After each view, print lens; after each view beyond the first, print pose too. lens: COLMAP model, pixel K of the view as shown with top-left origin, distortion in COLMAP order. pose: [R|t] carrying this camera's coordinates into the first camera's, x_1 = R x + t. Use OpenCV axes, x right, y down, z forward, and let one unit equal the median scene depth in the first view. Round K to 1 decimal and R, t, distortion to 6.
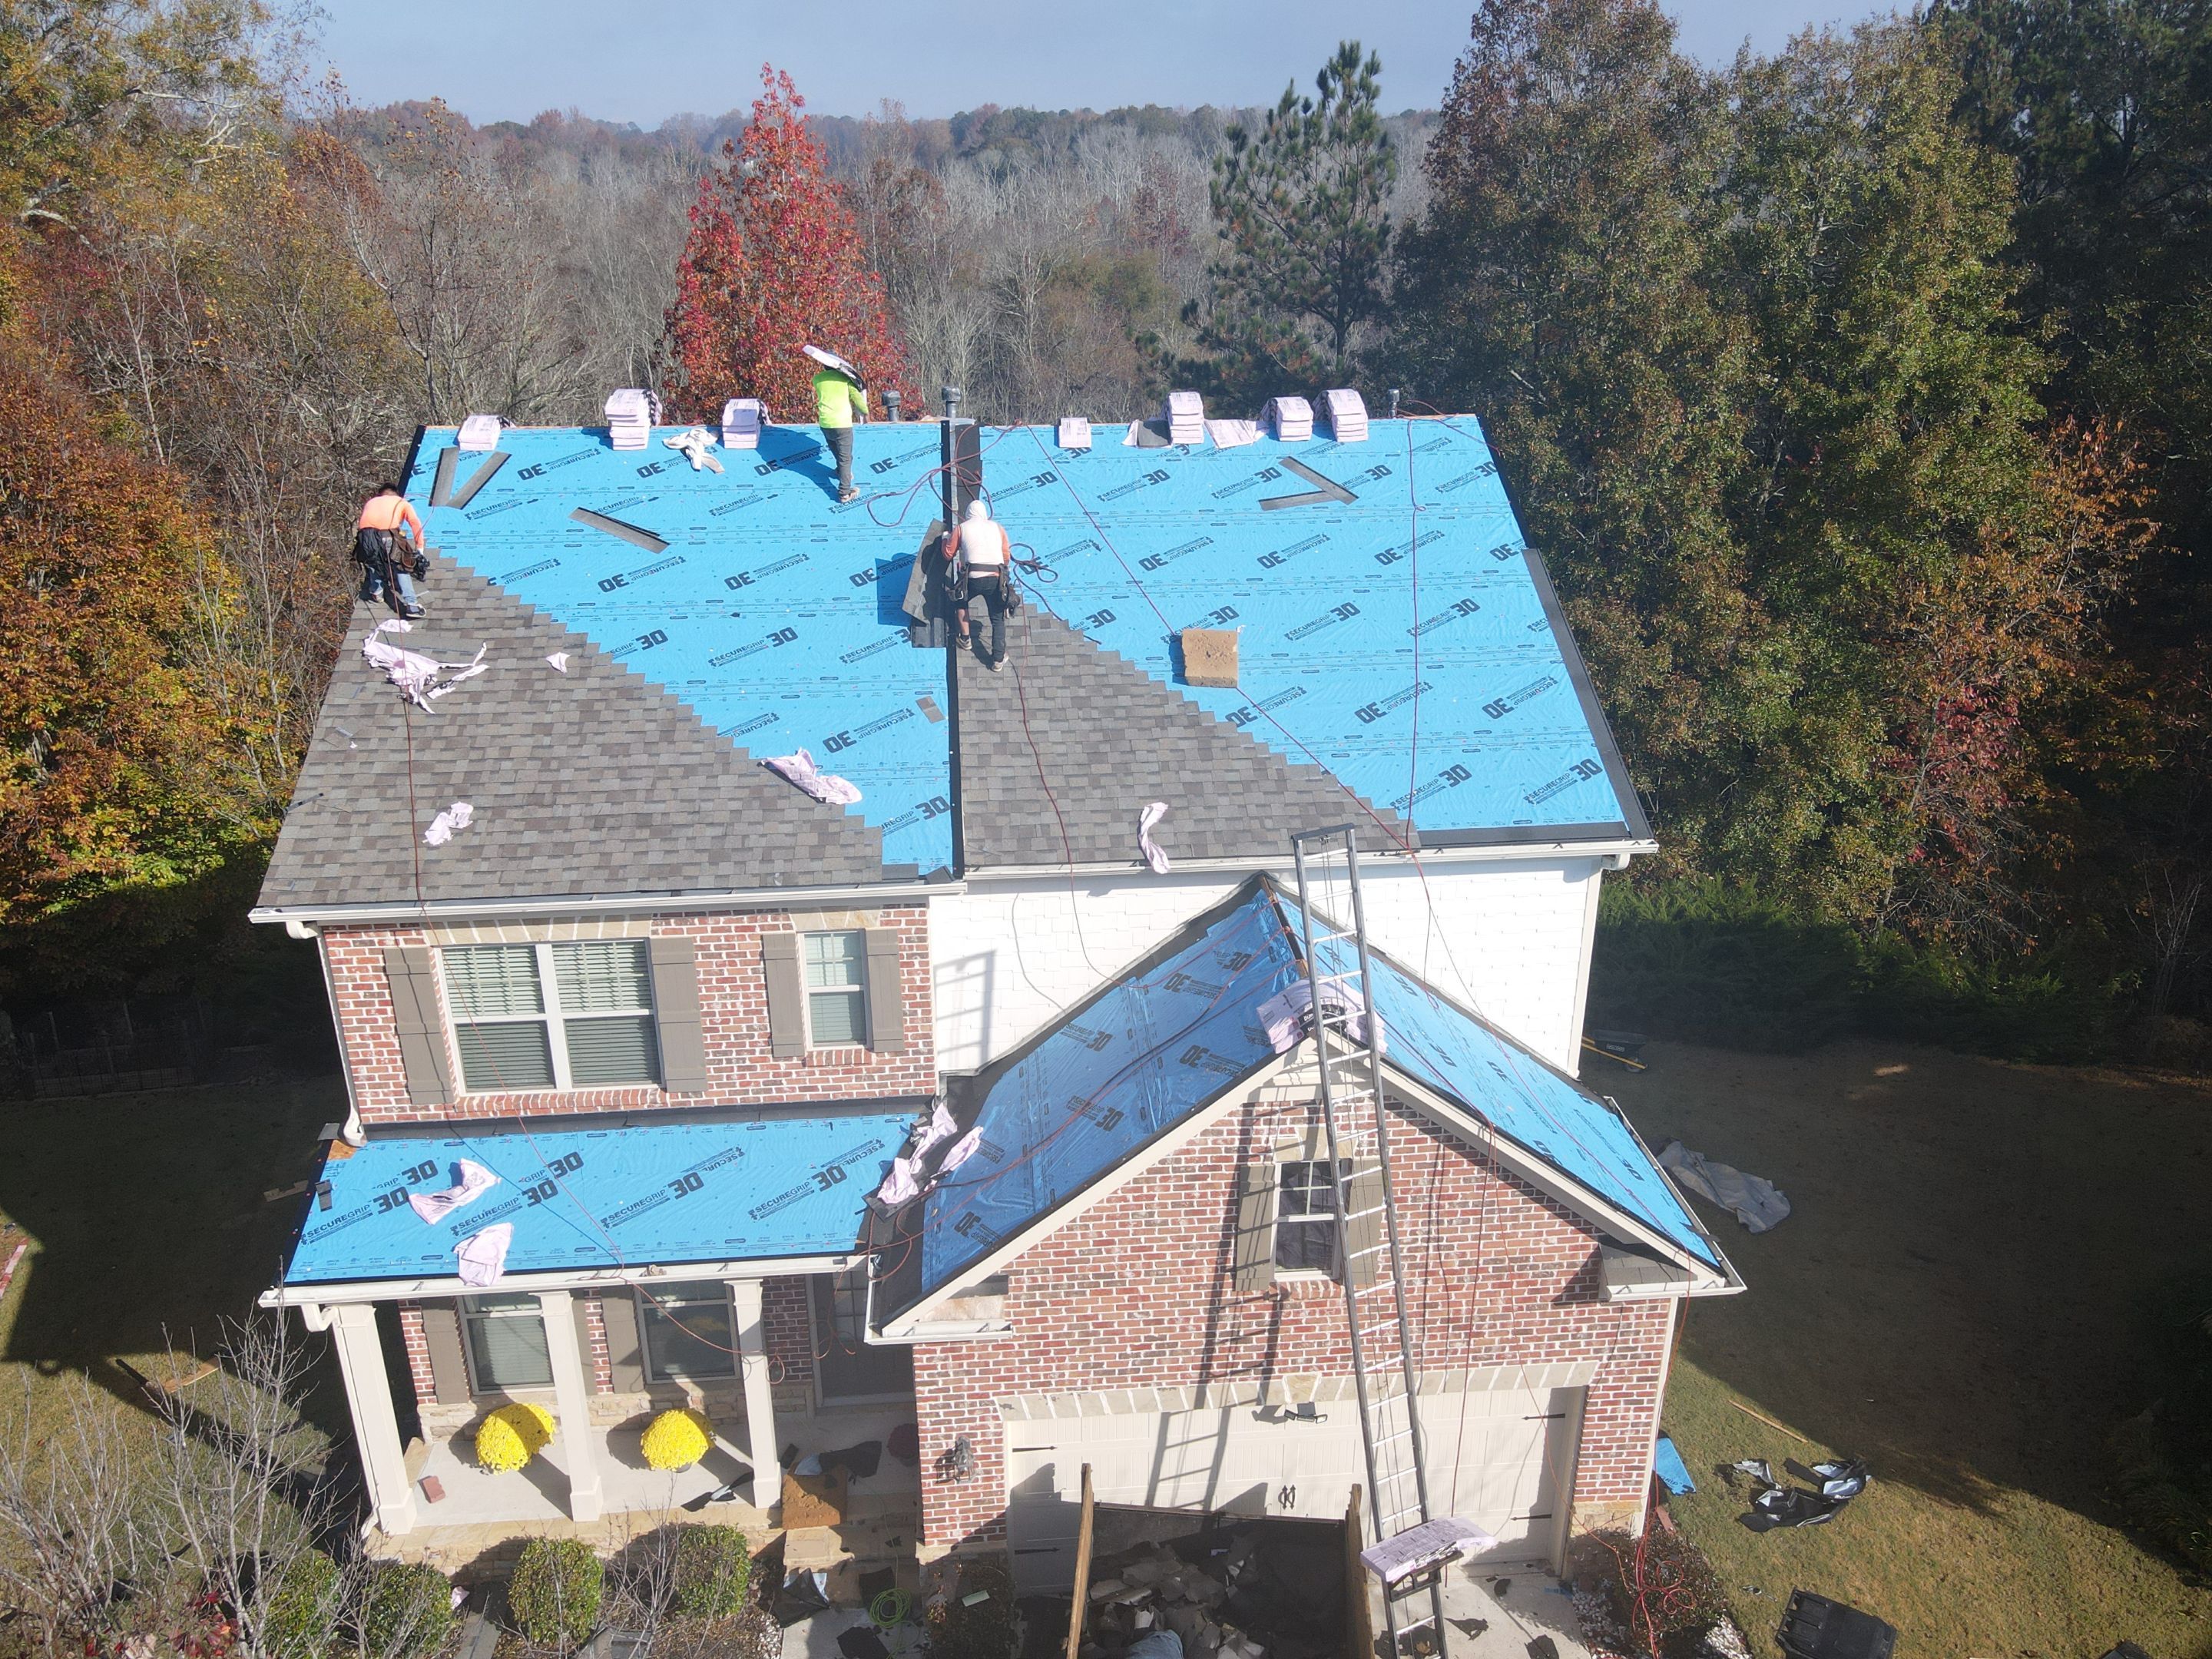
lens RADIAL K [[1616.1, 0, 1098.3], [0, 1616.1, 811.9], [0, 0, 1]] dist [0.000332, 0.021620]
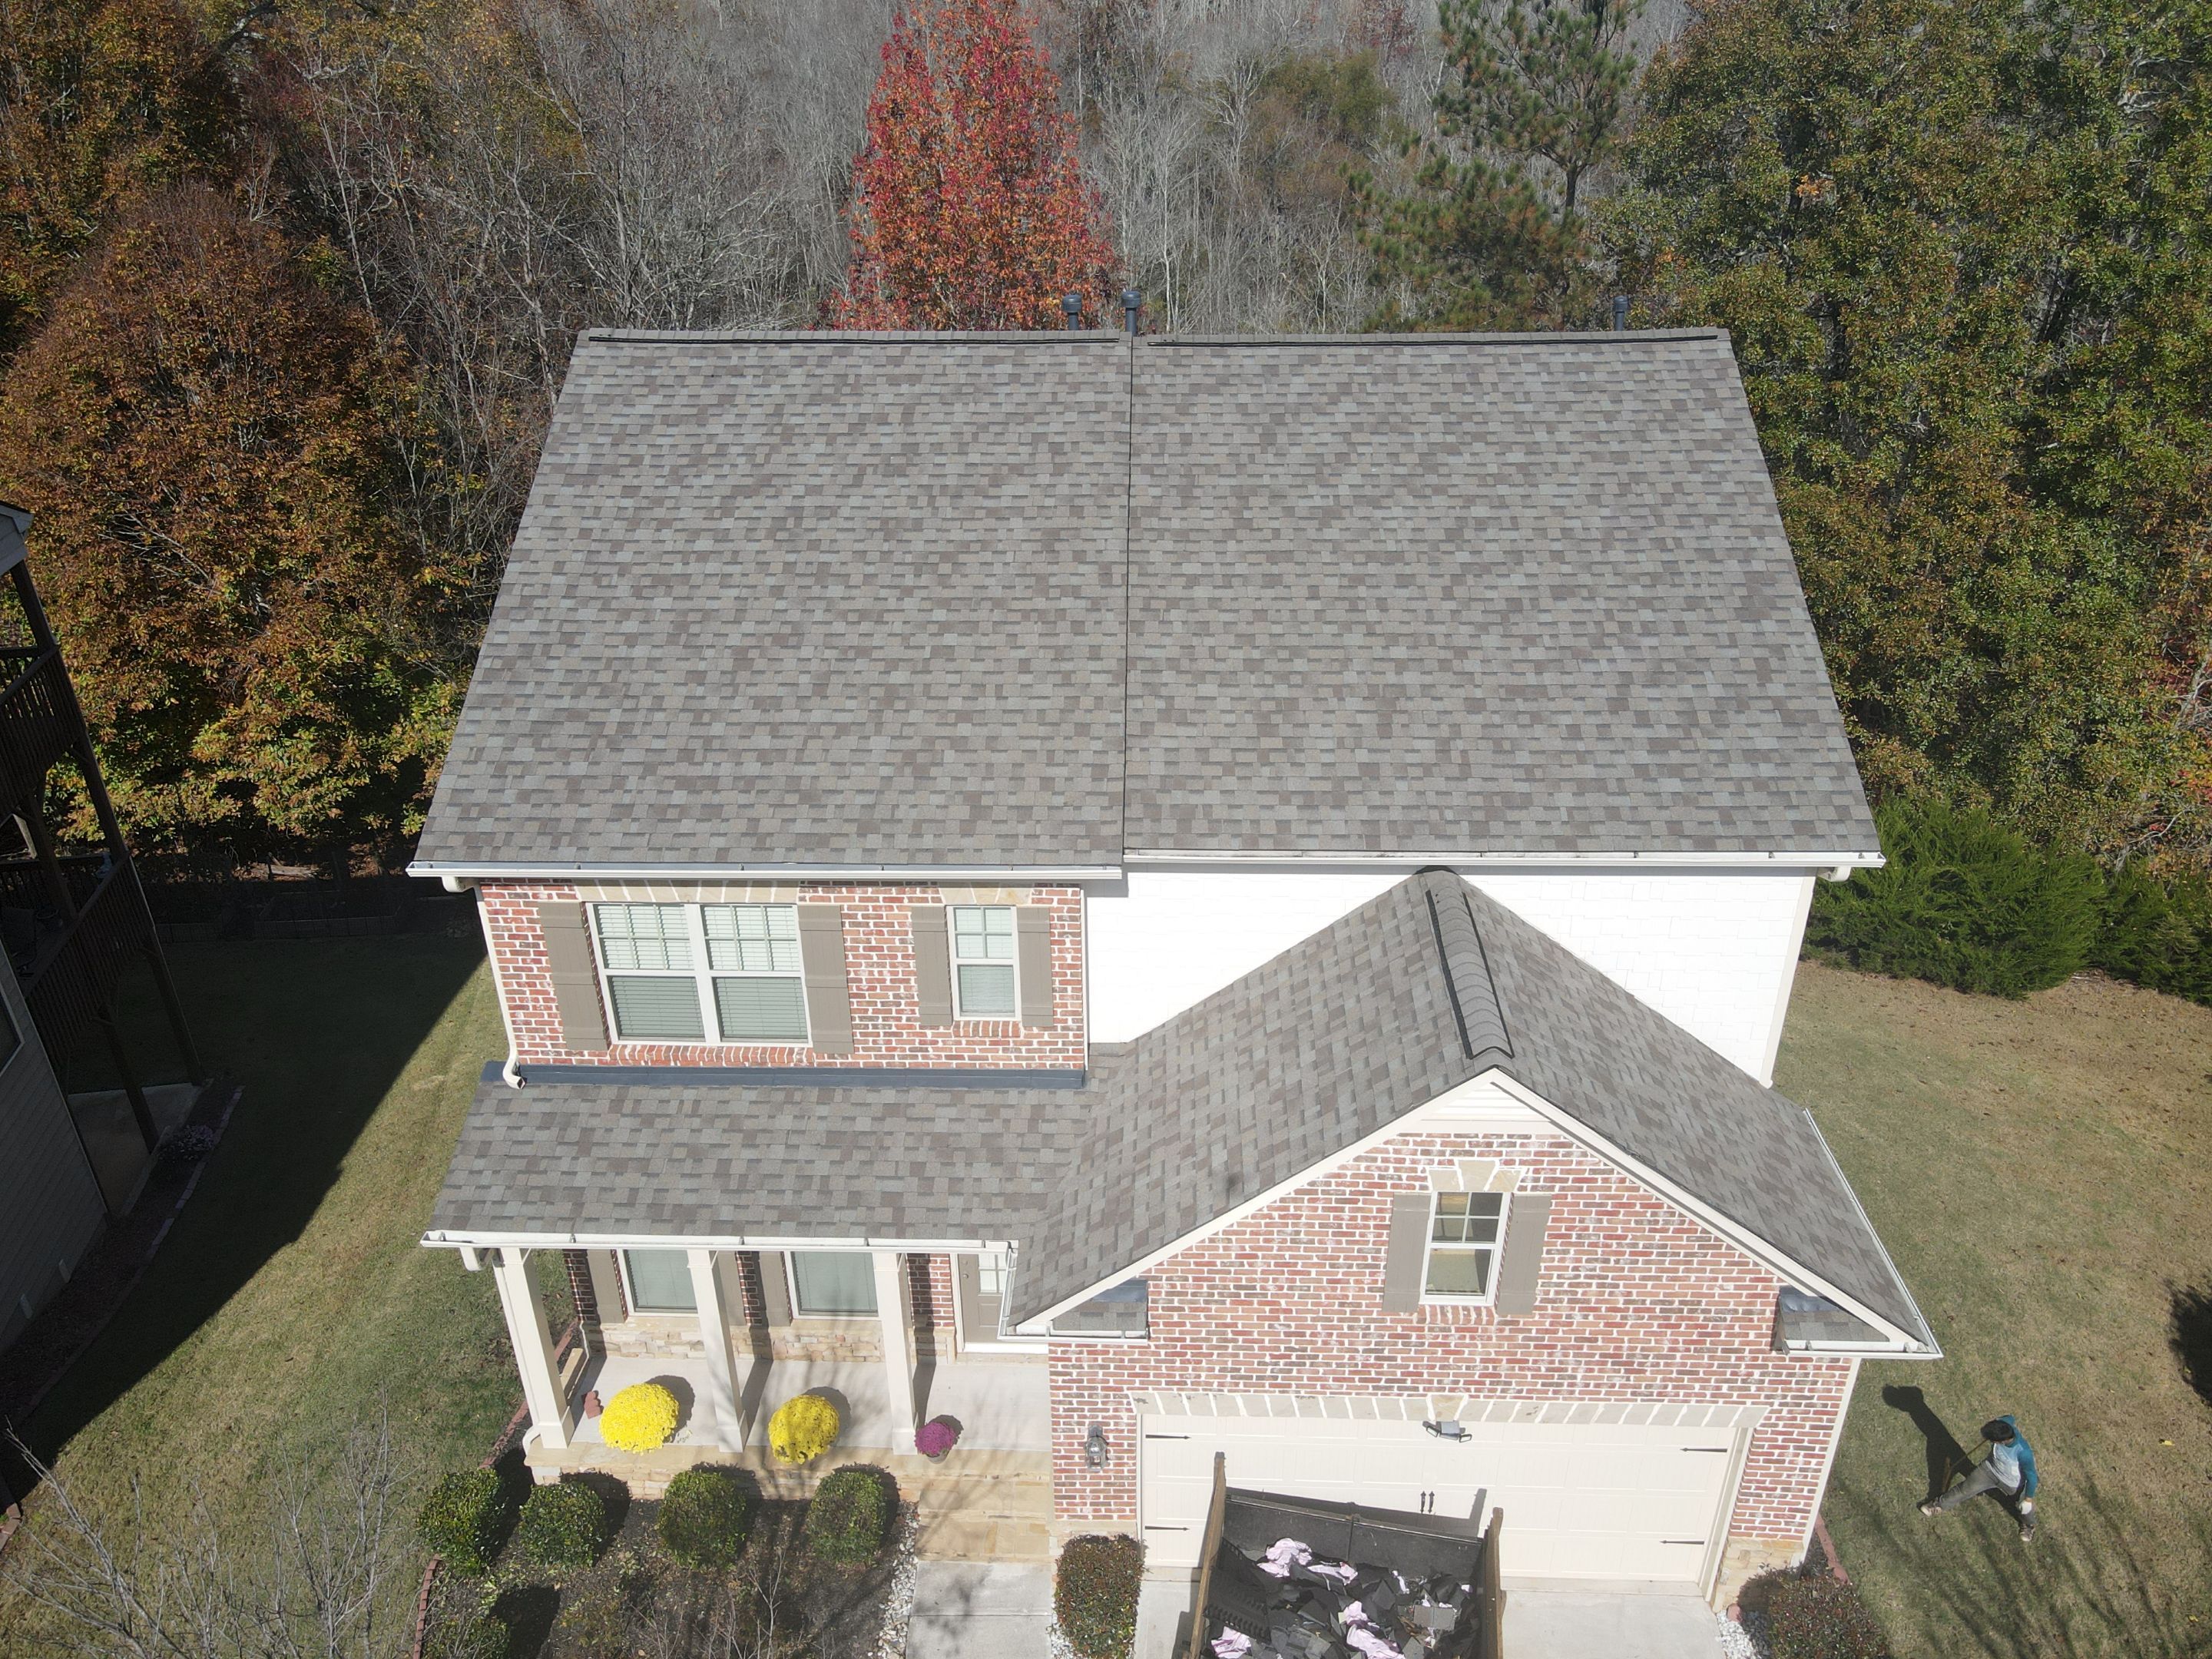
lens RADIAL K [[1616.1, 0, 1103.3], [0, 1616.1, 815.5], [0, 0, 1]] dist [0.000332, 0.021620]
pose [[0.992799, 0.049716, -0.108993, 0.010183], [-0.037197, 0.992781, 0.114024, -0.095788], [0.113875, -0.109149, 0.987481, 0.063041]]
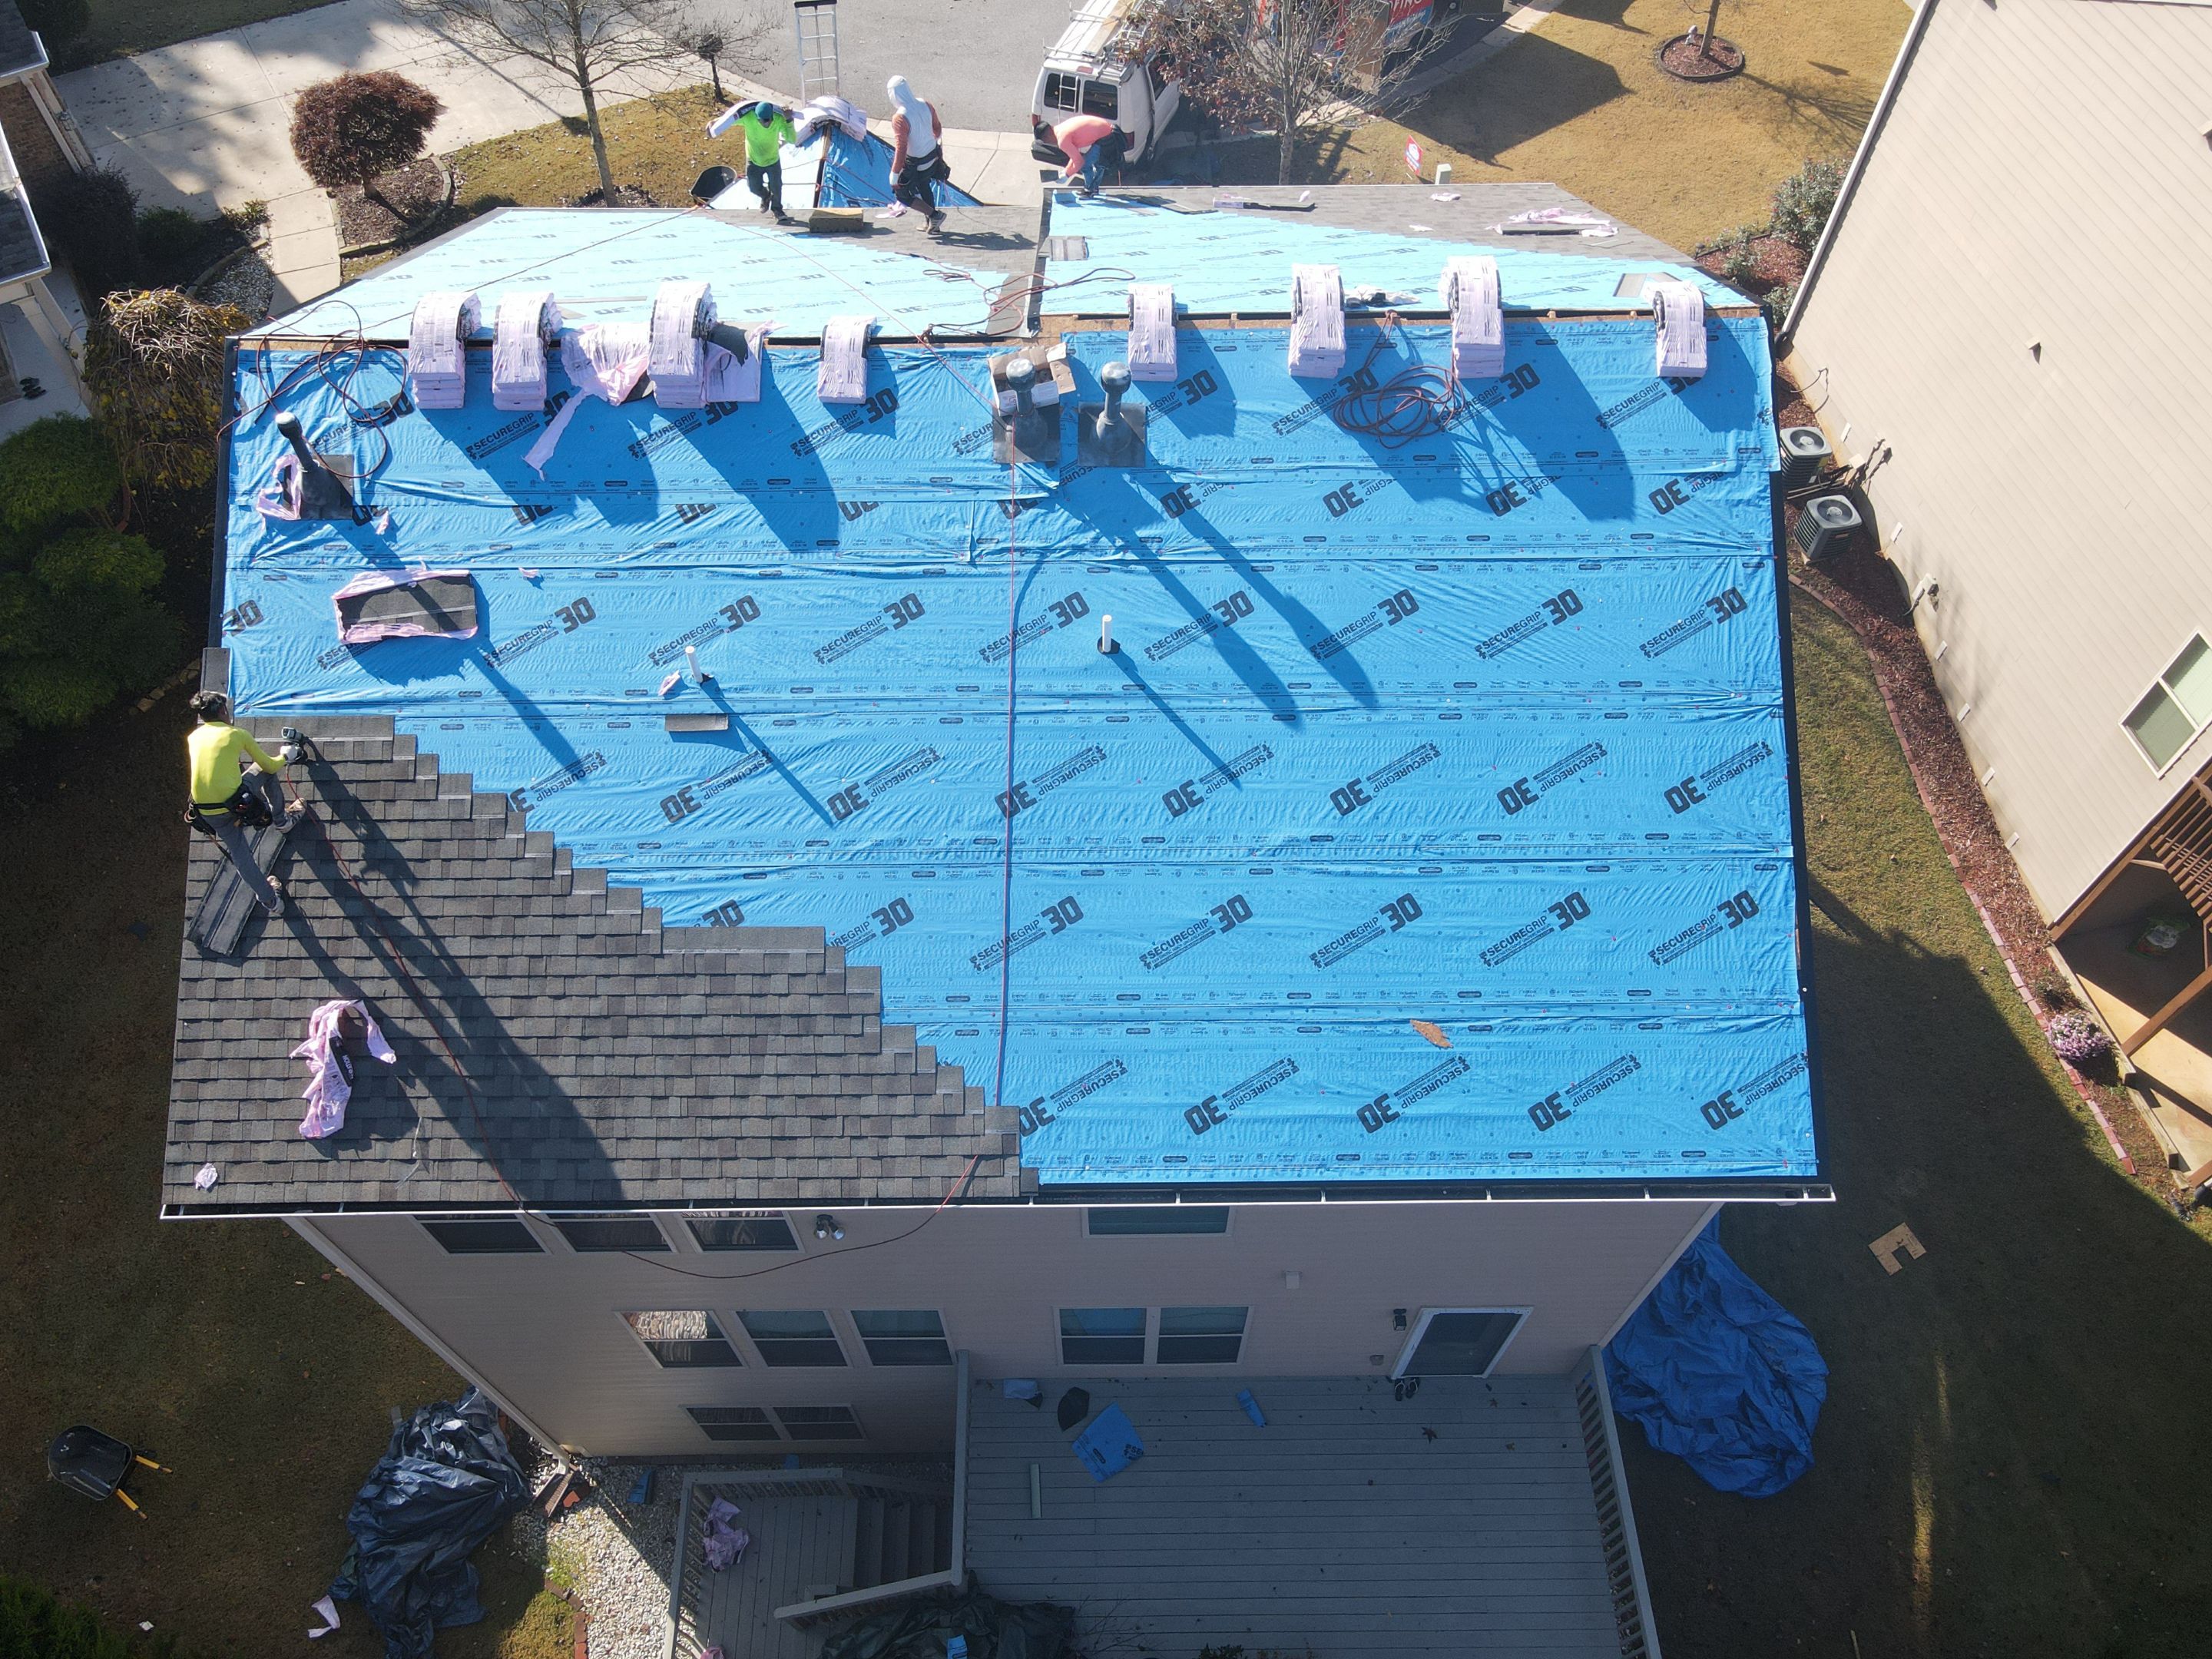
lens RADIAL K [[1616.1, 0, 1106.5], [0, 1616.1, 818.7], [0, 0, 1]] dist [0.000332, 0.021620]
pose [[-0.997253, -0.056168, 0.048282, -0.228059], [0.034638, 0.222528, 0.974311, -1.151259], [-0.065469, 0.973307, -0.219972, 1.802992]]
